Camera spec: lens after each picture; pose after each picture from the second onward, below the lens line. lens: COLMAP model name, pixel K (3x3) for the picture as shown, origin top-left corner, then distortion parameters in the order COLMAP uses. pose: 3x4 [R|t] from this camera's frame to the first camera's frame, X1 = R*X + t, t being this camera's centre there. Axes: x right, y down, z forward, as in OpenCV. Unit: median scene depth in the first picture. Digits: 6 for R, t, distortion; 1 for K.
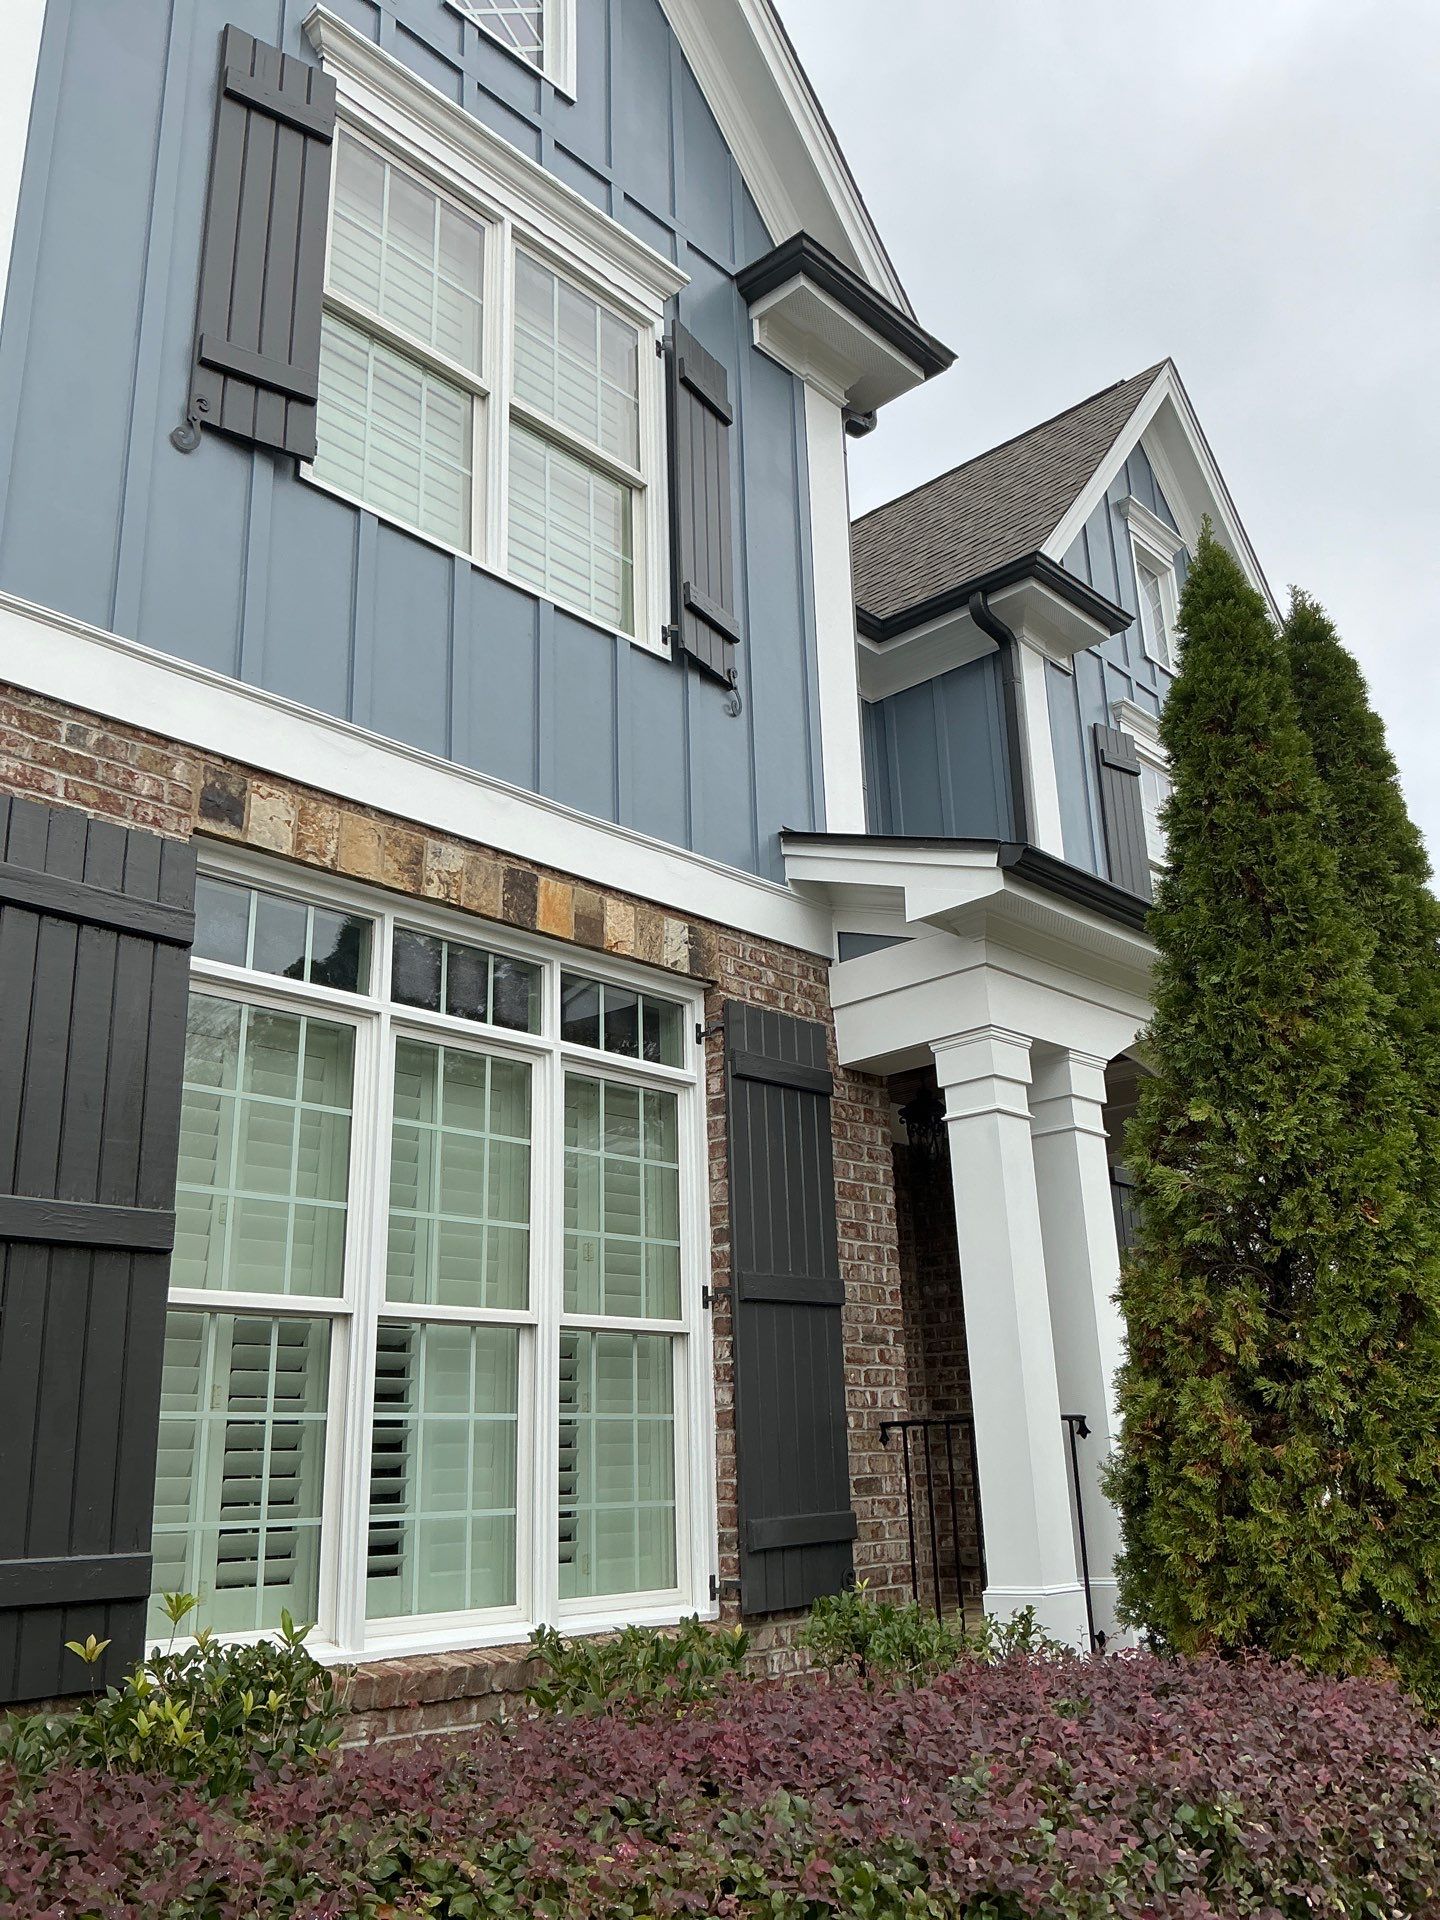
lens RADIAL K [[1615.0, 0, 712.2], [0, 1615.0, 955.1], [0, 0, 1]] dist [0.077249, -0.148360]
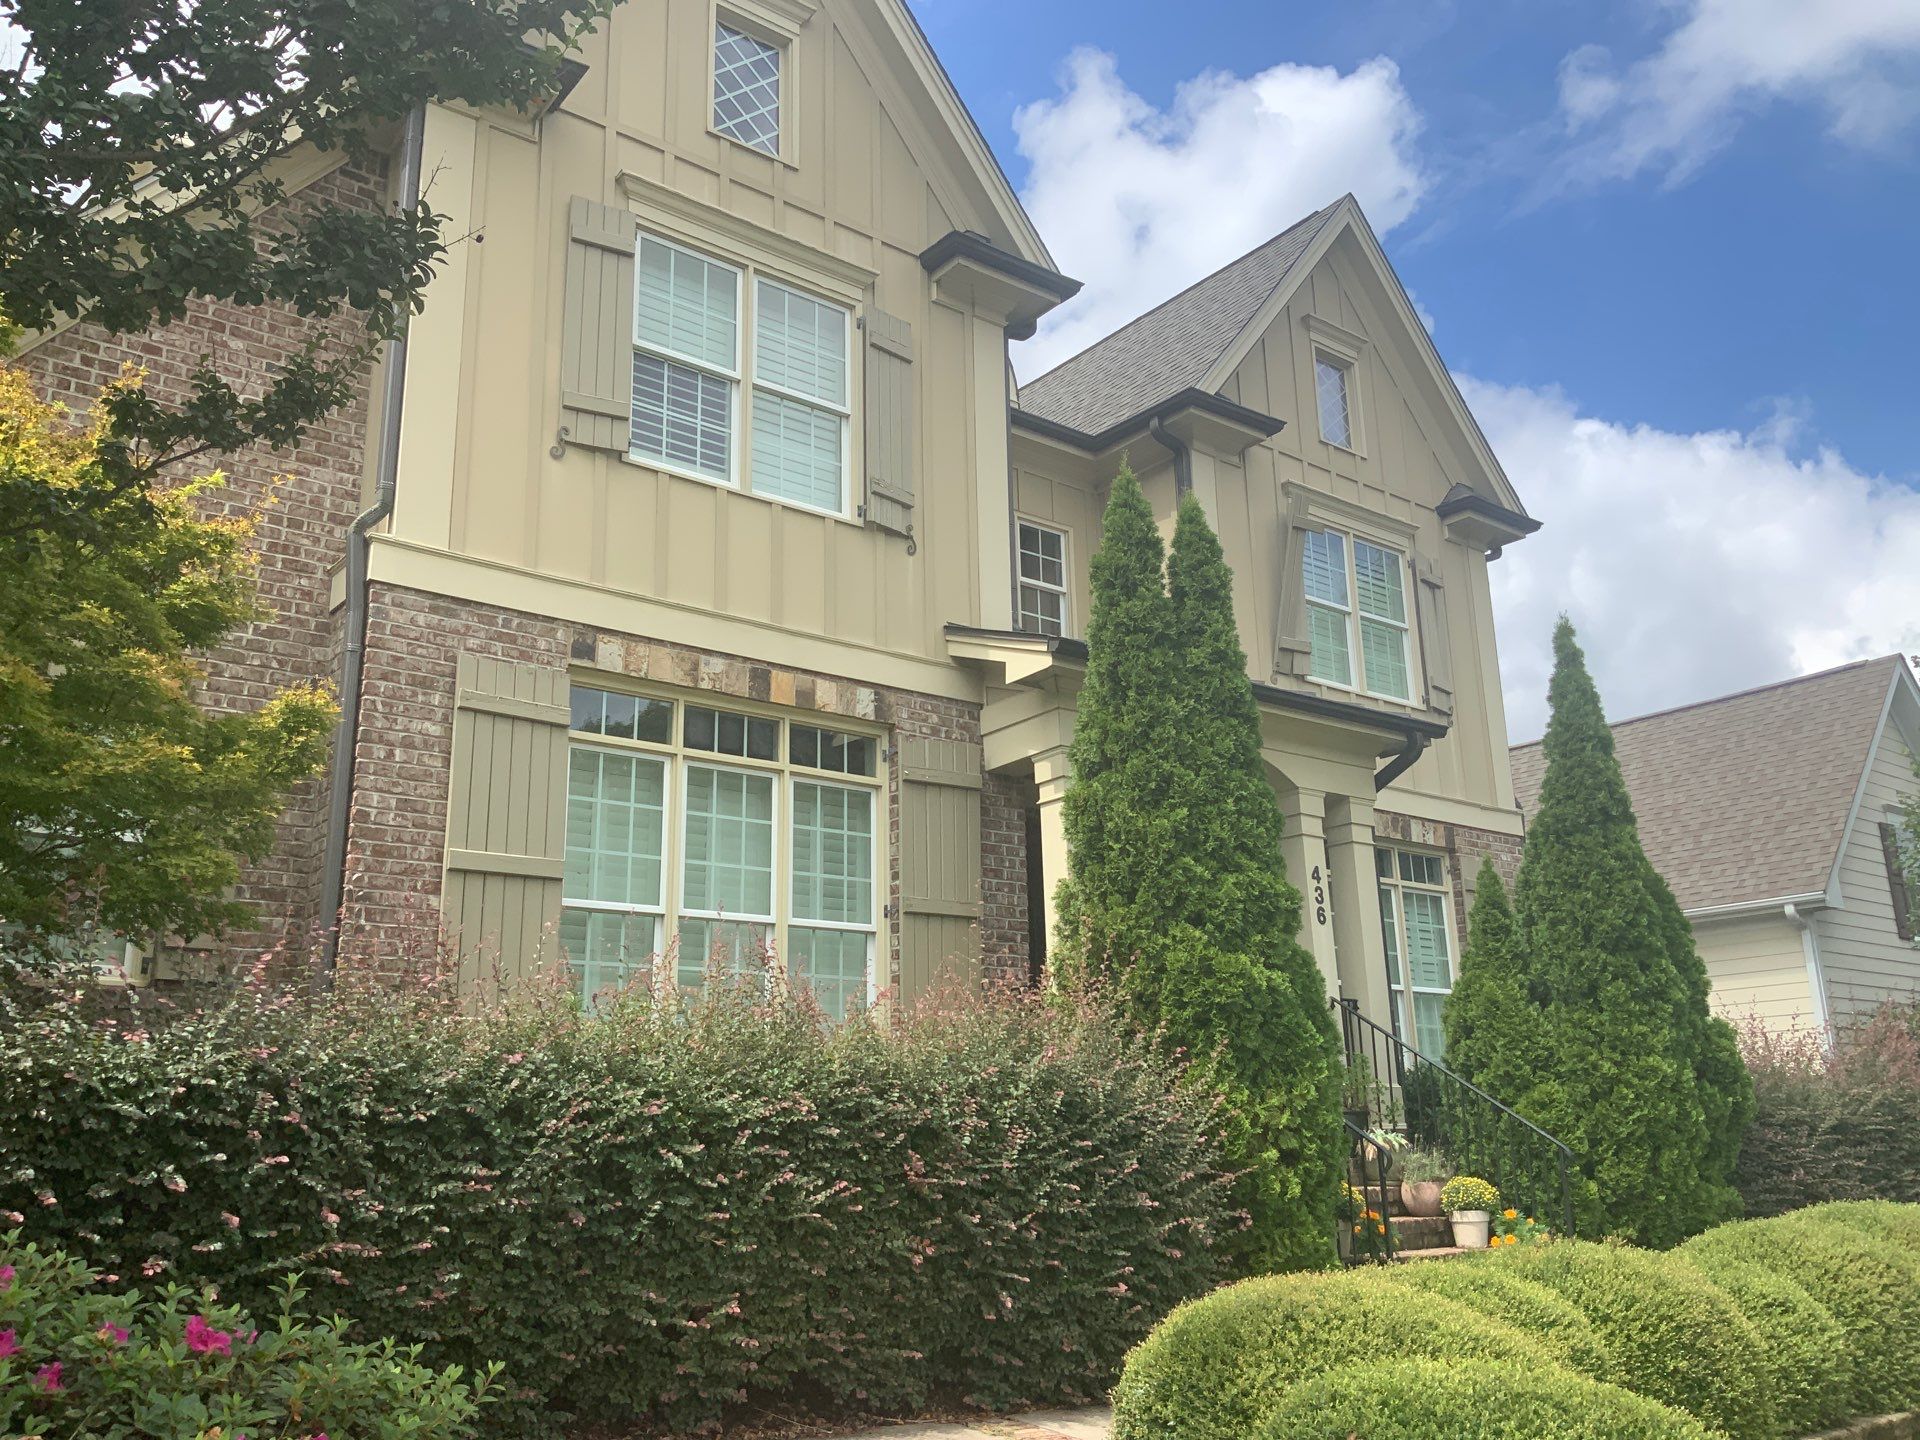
lens RADIAL K [[1615.0, 0, 966.5], [0, 1615.0, 730.7], [0, 0, 1]] dist [0.077249, -0.148360]
pose [[0.989250, -0.032722, -0.142524, 0.330834], [0.040255, 0.997923, 0.050293, -0.060436], [0.140582, -0.055489, 0.988513, -0.662129]]
